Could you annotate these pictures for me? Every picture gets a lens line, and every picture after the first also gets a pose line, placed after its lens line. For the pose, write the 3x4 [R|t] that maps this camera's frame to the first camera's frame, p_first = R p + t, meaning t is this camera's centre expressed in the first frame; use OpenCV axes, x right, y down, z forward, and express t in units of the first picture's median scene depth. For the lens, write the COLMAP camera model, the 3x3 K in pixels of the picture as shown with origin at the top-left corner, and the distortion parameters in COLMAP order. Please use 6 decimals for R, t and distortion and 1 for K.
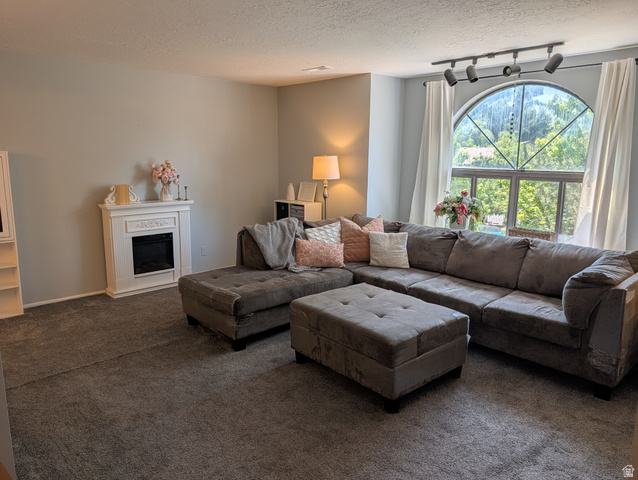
lens RADIAL K [[455.1, 0, 319.1], [0, 455.1, 242.5], [0, 0, 1]] dist [0.001368, 0.001373]
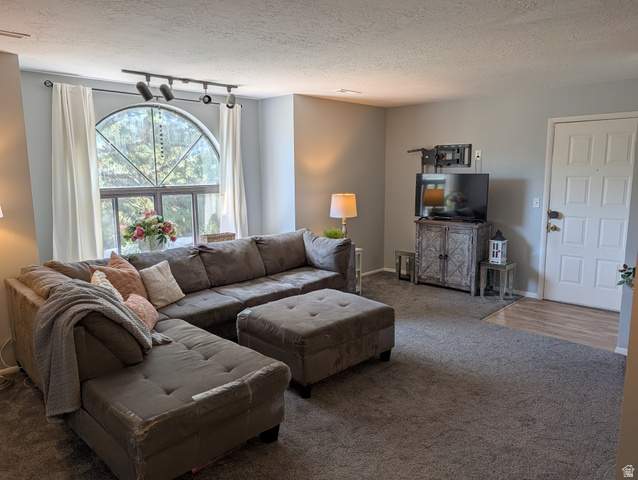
lens RADIAL K [[455.1, 0, 318.9], [0, 455.1, 237.2], [0, 0, 1]] dist [0.001368, 0.001373]
pose [[-0.038443, -0.151724, 0.987675, -0.707619], [0.205668, 0.966042, 0.156406, -0.147336], [-0.977866, 0.209146, -0.005933, 0.729347]]
